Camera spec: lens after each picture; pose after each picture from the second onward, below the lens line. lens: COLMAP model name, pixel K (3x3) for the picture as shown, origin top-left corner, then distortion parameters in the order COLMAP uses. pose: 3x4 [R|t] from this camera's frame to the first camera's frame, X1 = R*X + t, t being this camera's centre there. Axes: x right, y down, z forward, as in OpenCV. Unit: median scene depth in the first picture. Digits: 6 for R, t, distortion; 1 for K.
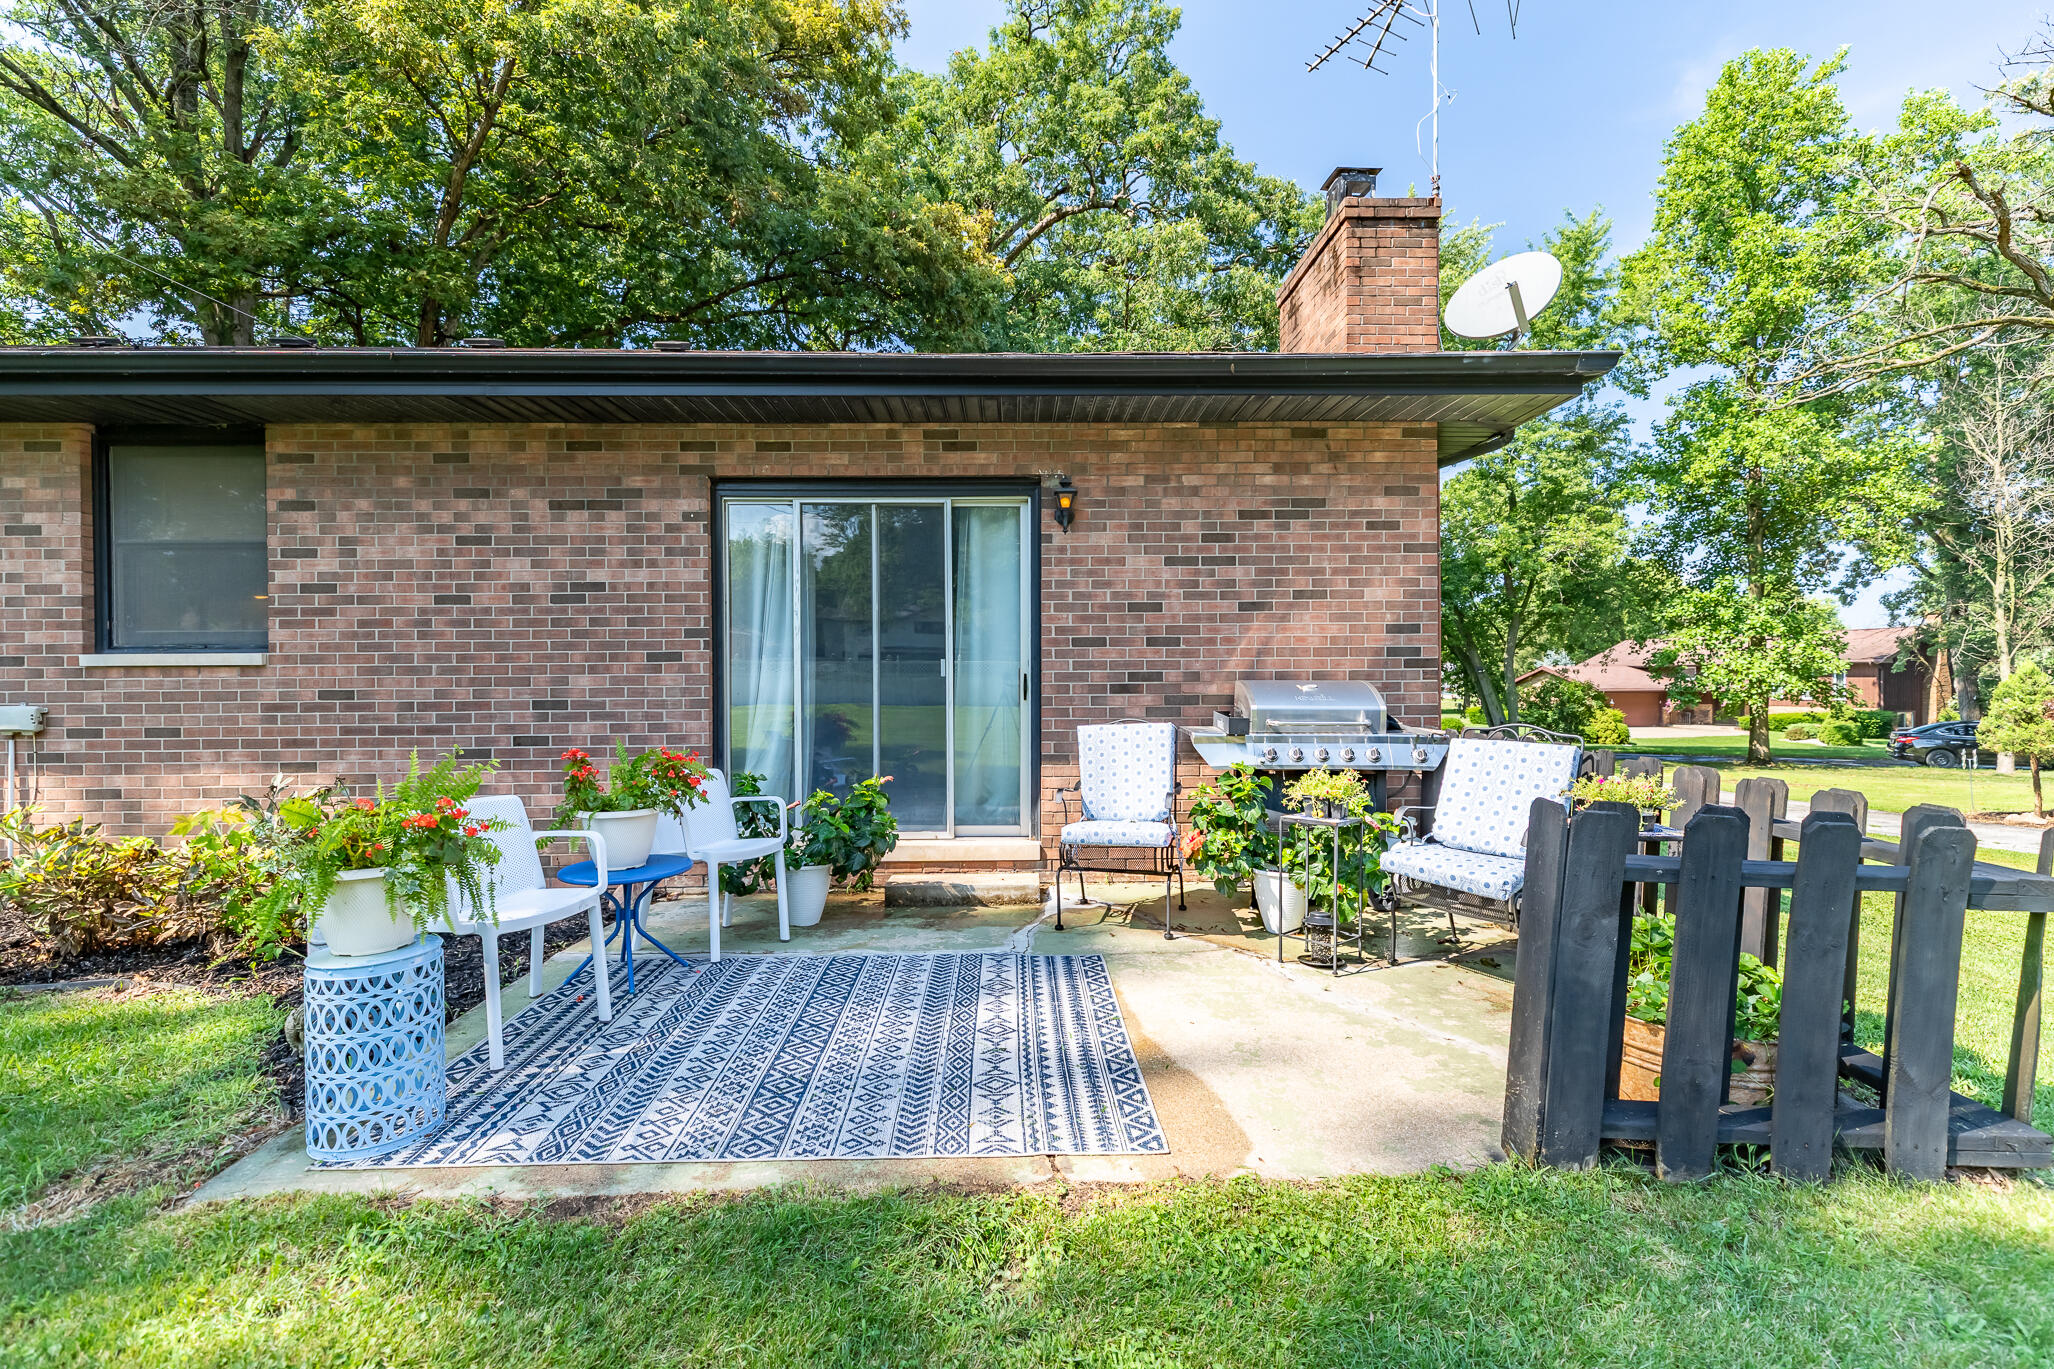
lens RADIAL K [[911.7, 0, 1028.0], [0, 911.7, 684.0], [0, 0, 1]] dist [0.013373, -0.002797]
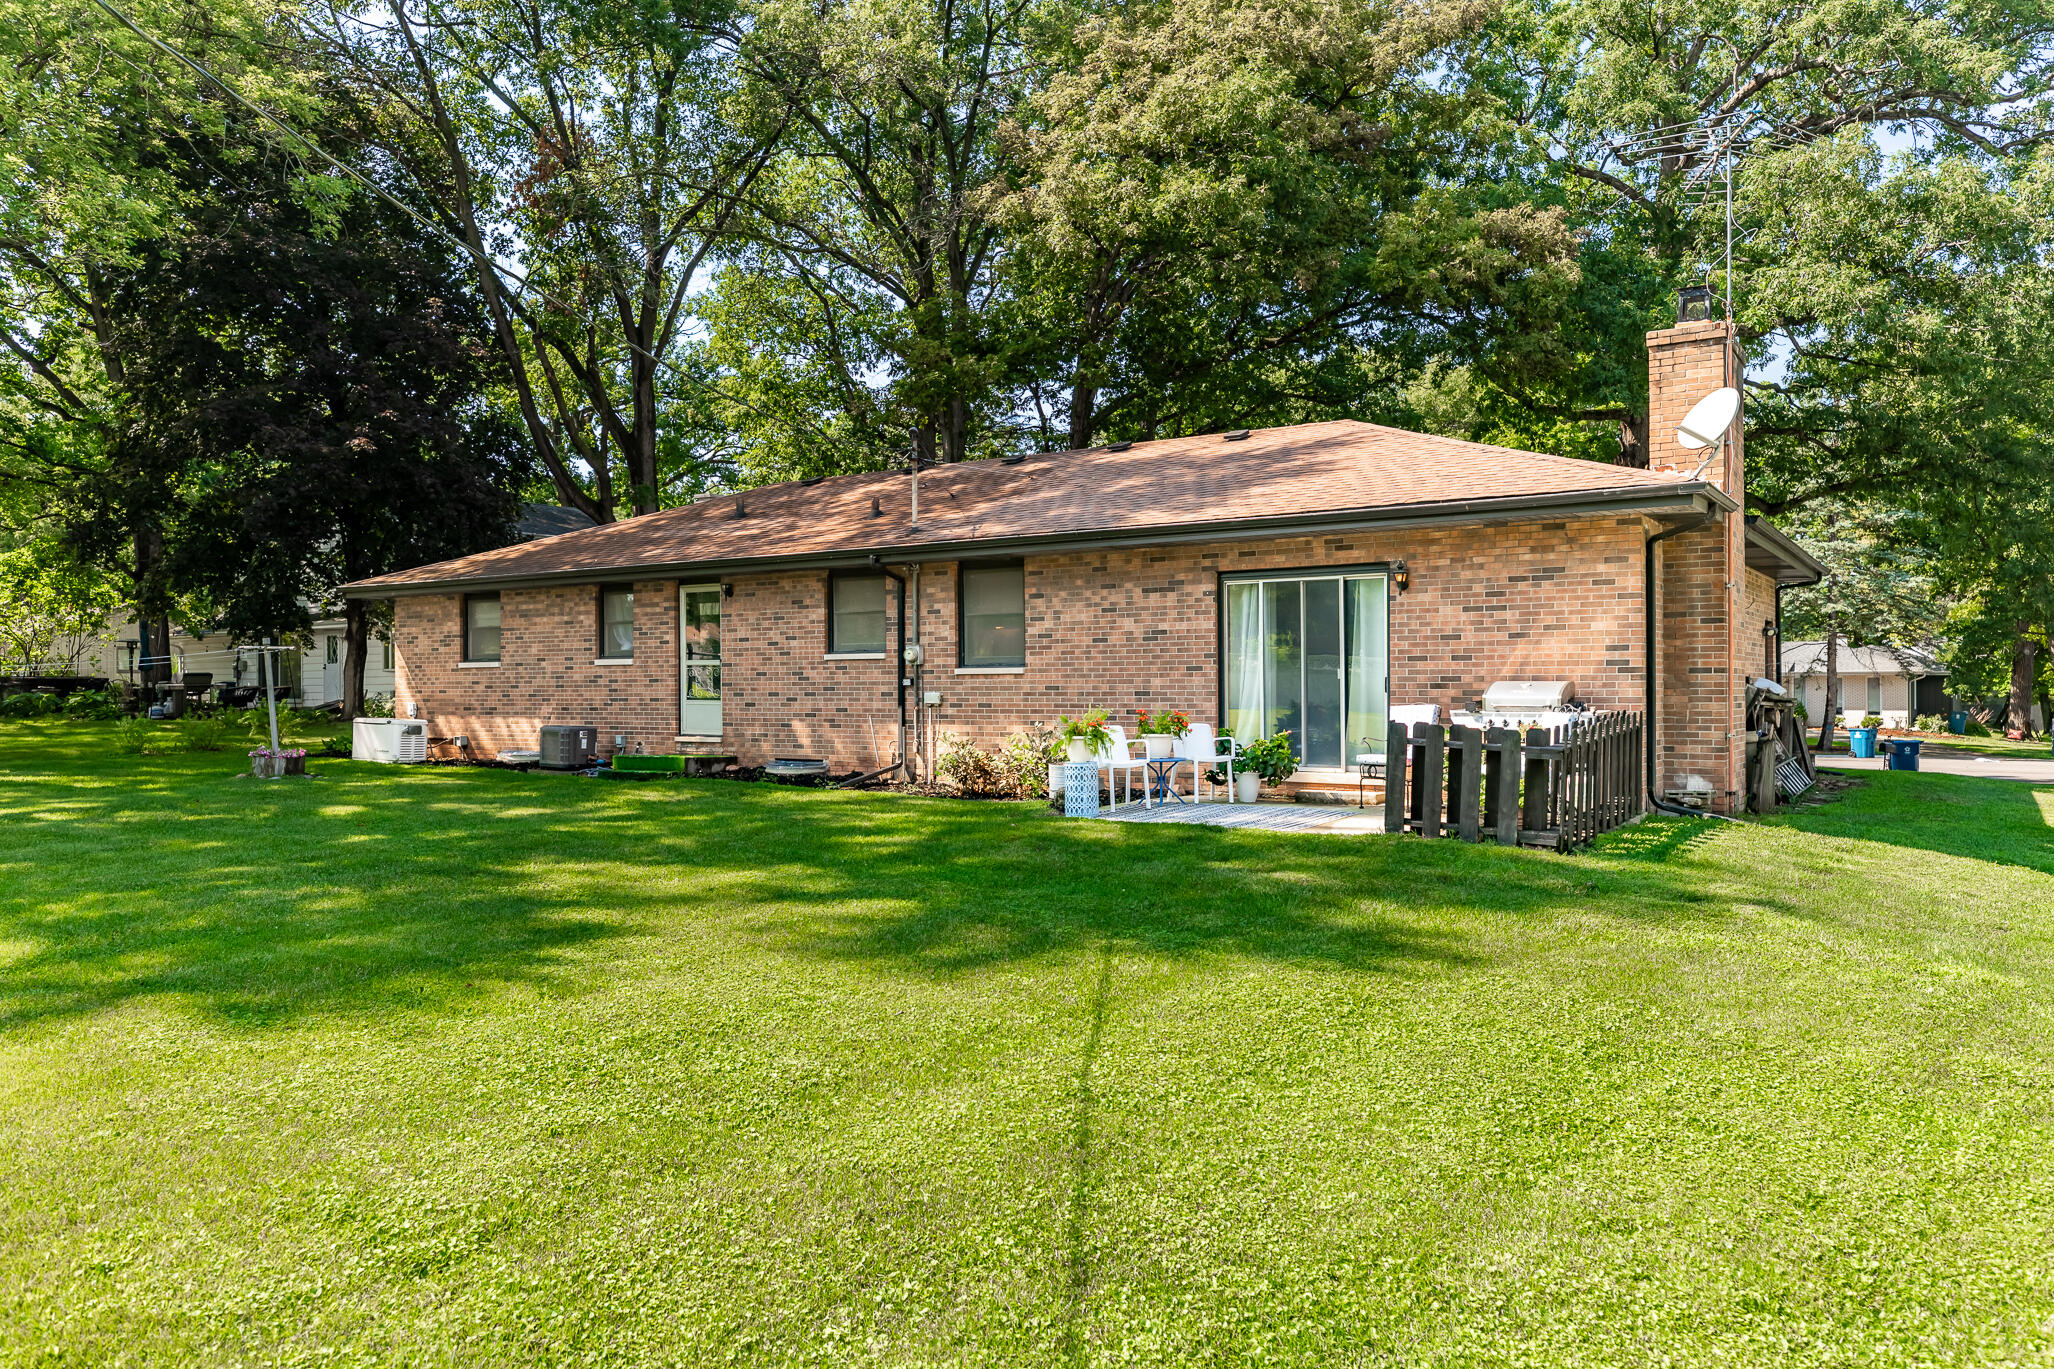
lens RADIAL K [[1425.7, 0, 1016.3], [0, 1425.7, 675.7], [0, 0, 1]] dist [0.041749, -0.008289]
pose [[0.815387, -0.001952, -0.578913, 1.005859], [-0.000688, 0.999990, -0.004341, -0.001644], [0.578915, 0.003938, 0.815378, -1.613122]]
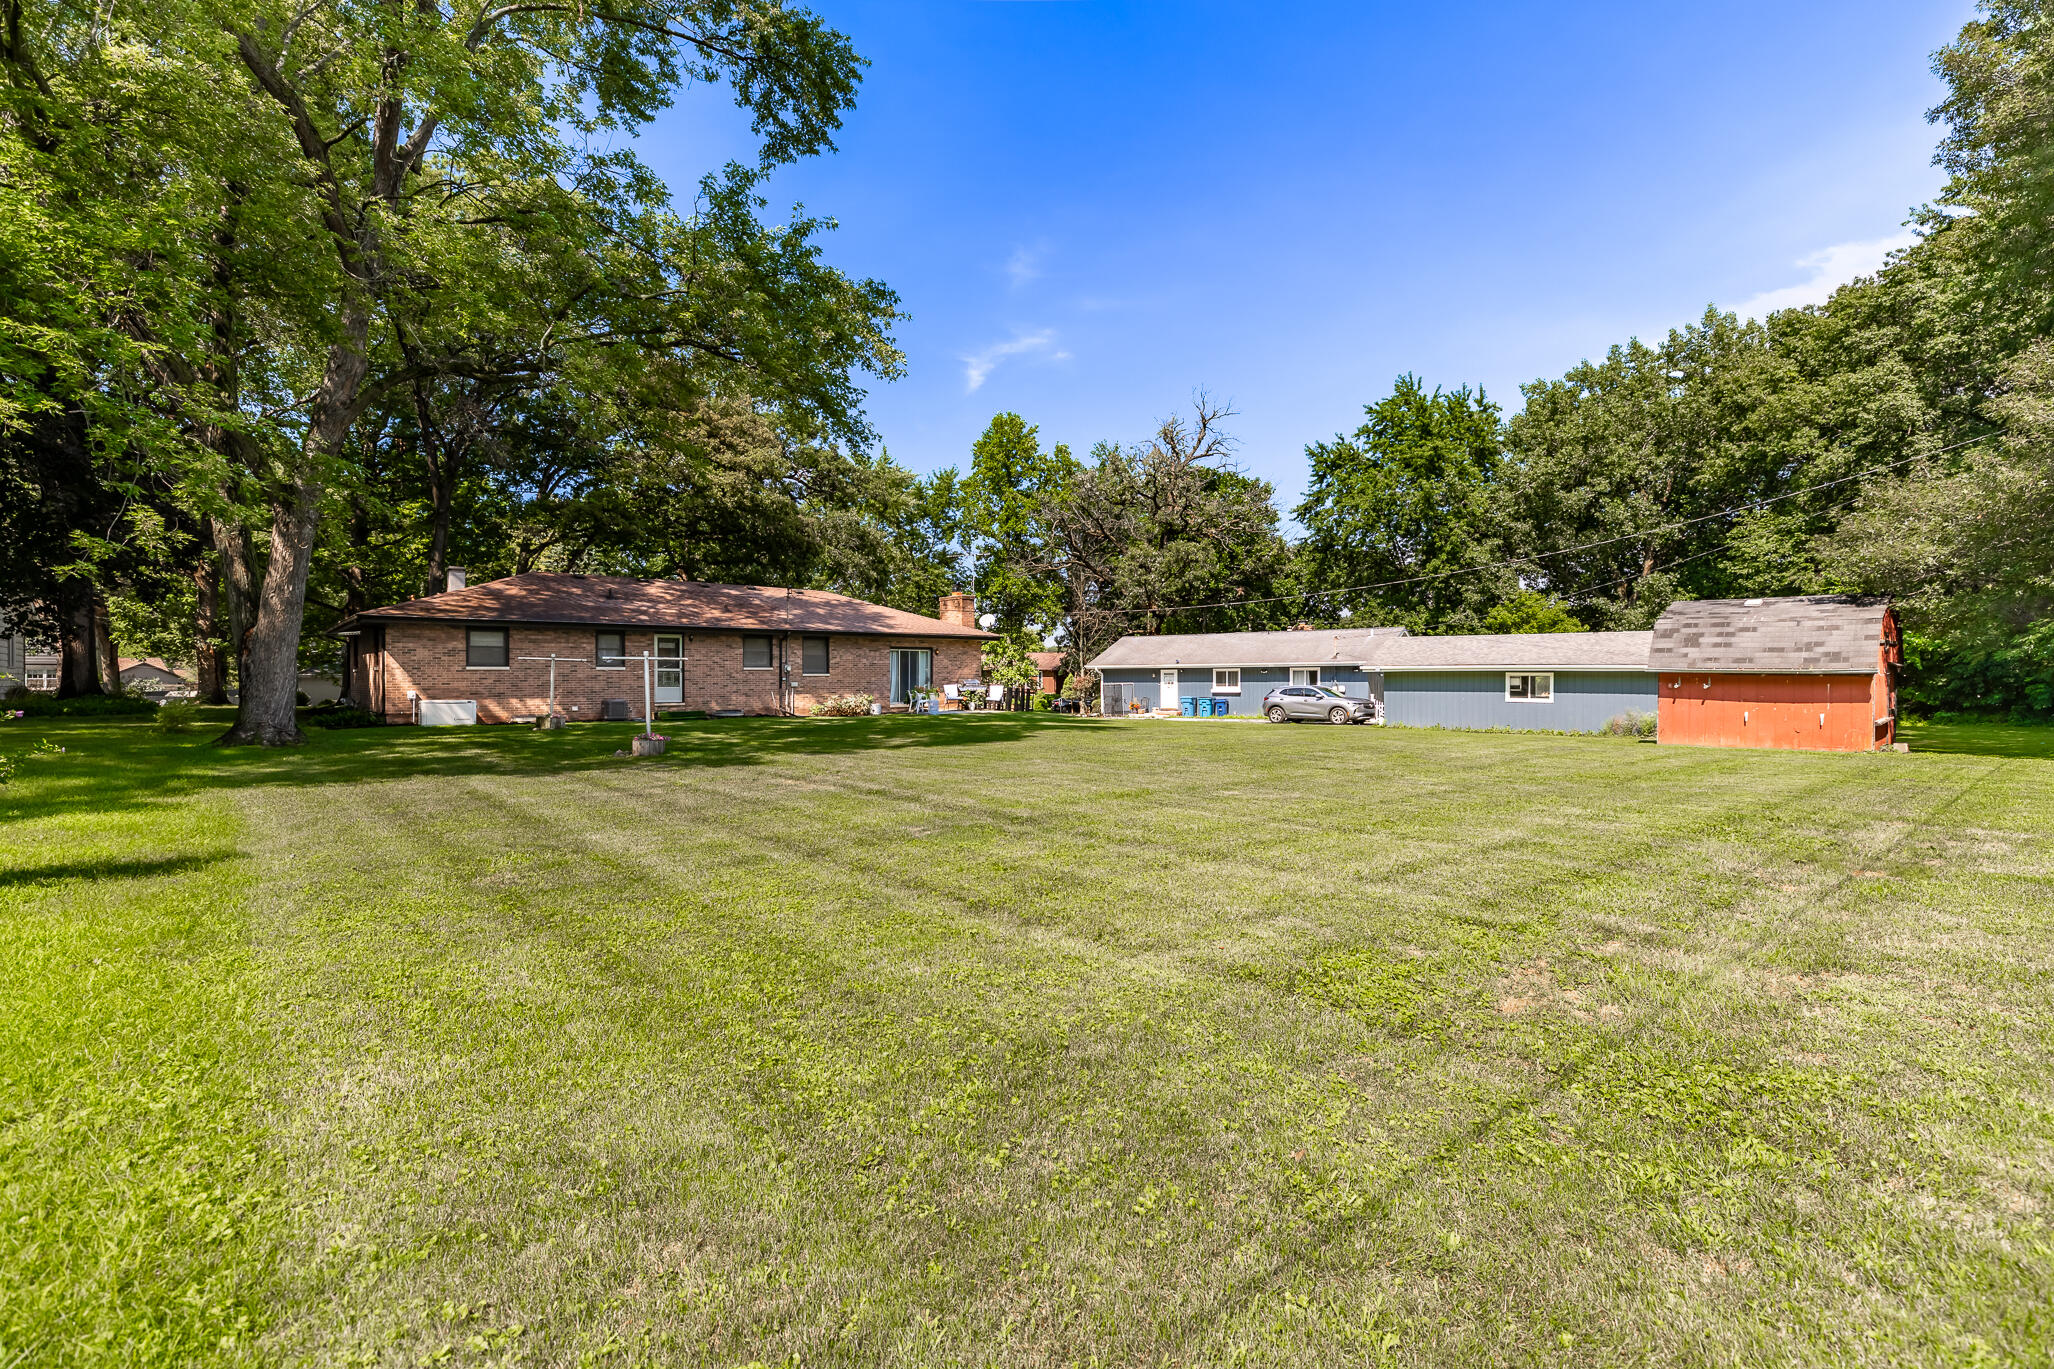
lens RADIAL K [[911.7, 0, 1013.7], [0, 911.7, 680.5], [0, 0, 1]] dist [0.013373, -0.002797]
pose [[0.774608, 0.000233, 0.632441, -3.666497], [0.000807, 0.999999, -0.001357, 0.019075], [-0.632441, 0.001561, 0.774607, -4.416486]]
